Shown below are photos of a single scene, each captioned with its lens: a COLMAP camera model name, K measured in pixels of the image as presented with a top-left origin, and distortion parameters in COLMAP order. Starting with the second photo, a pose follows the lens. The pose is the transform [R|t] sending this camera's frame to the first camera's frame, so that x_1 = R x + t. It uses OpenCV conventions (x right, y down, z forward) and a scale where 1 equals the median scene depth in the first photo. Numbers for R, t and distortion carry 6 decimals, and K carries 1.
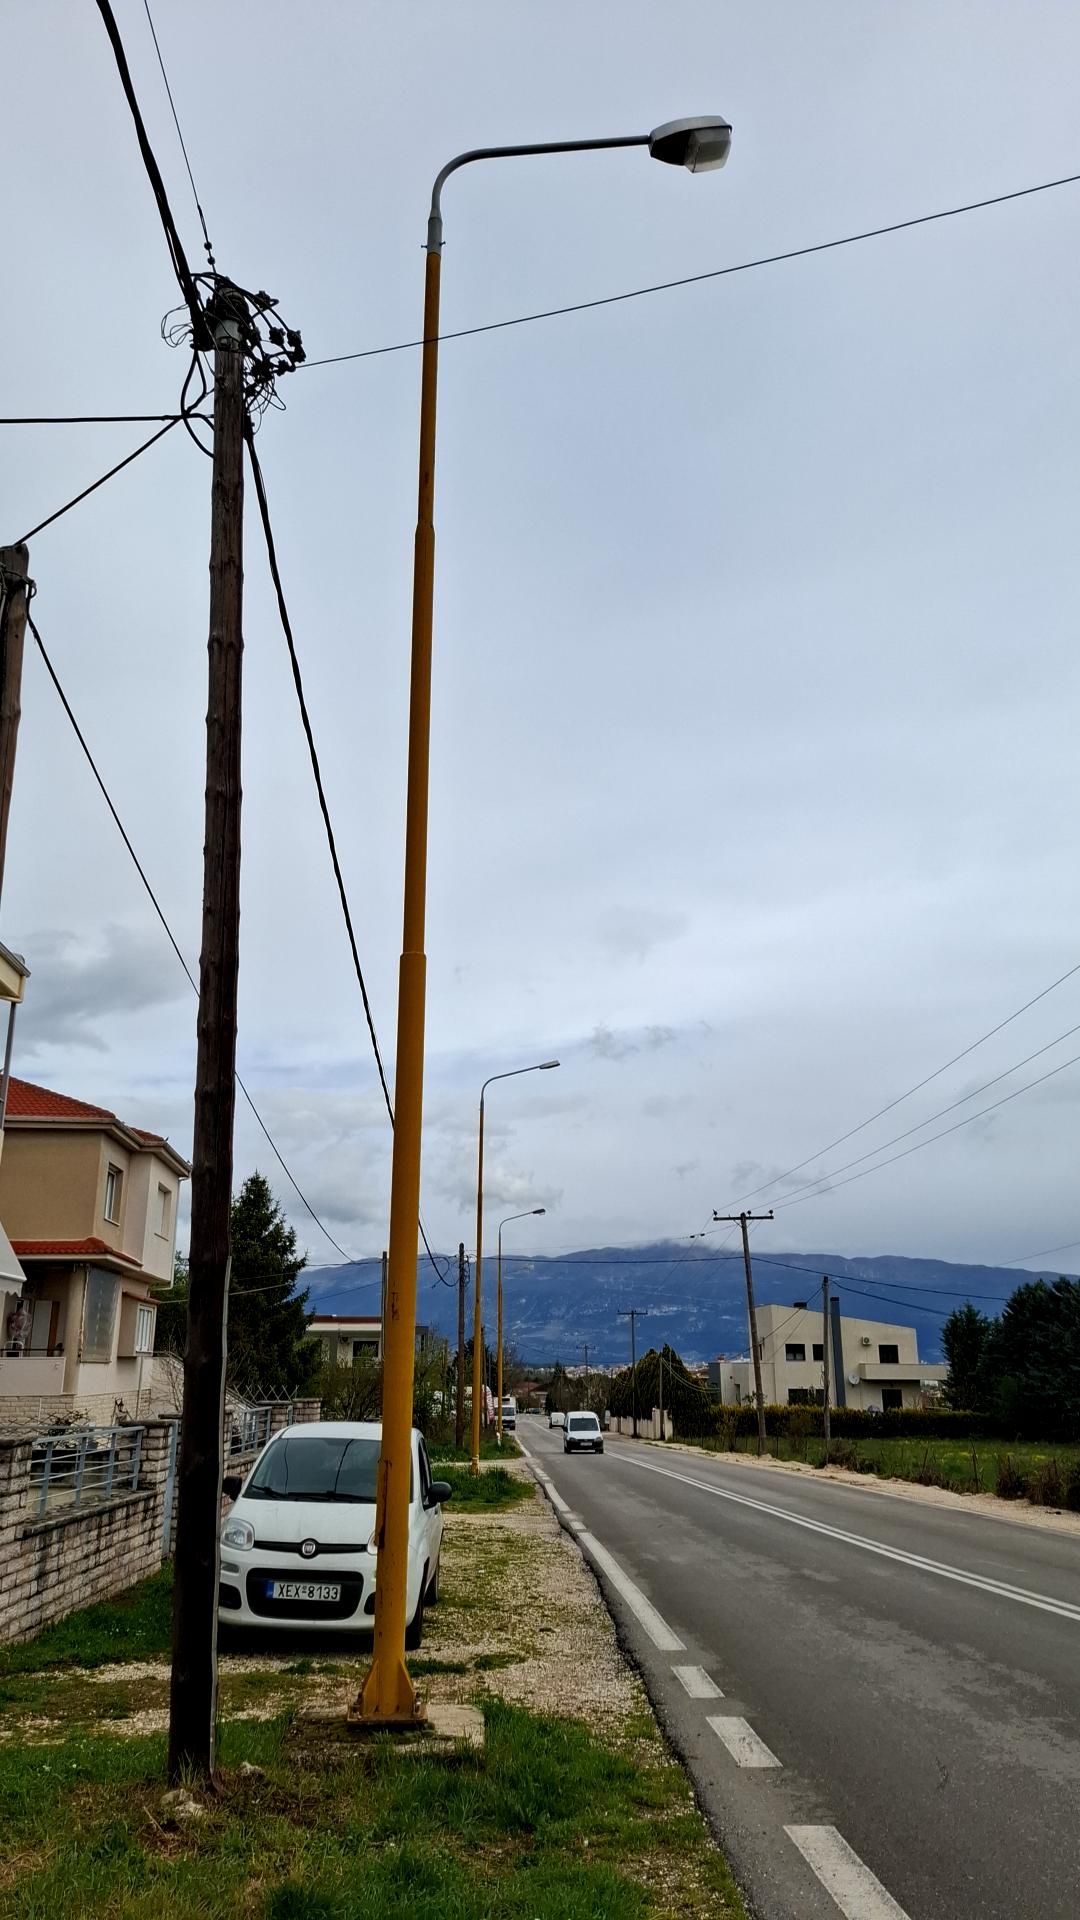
lens RADIAL K [[1264.0, 0, 519.2], [0, 1264.0, 954.0], [0, 0, 1]] dist [0.002868, -0.000260]
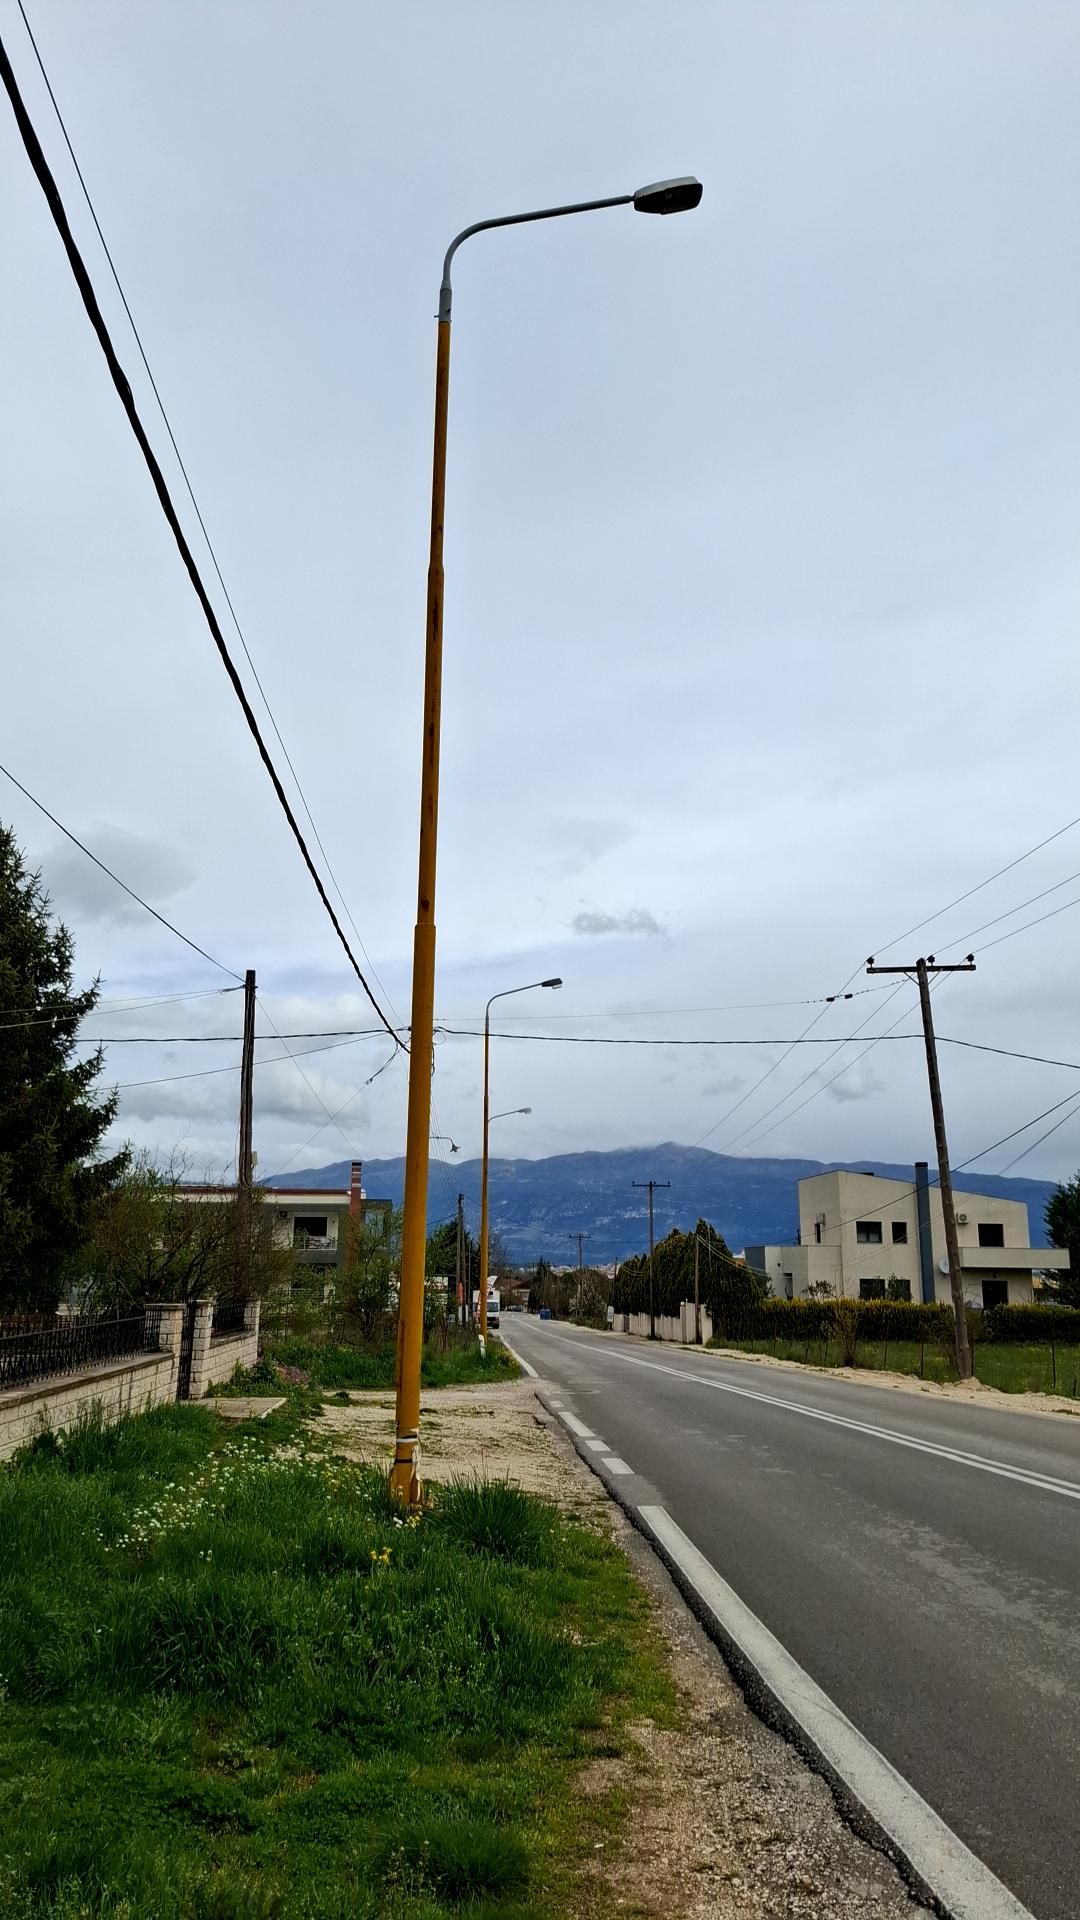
lens RADIAL K [[1272.7, 0, 540.0], [0, 1272.7, 960.0], [0, 0, 1]] dist [0.022439, 0.000063]
pose [[0.999507, 0.011846, 0.029062, -0.005359], [-0.014119, 0.996753, 0.079267, 0.093157], [-0.028028, -0.079638, 0.996430, 0.251270]]
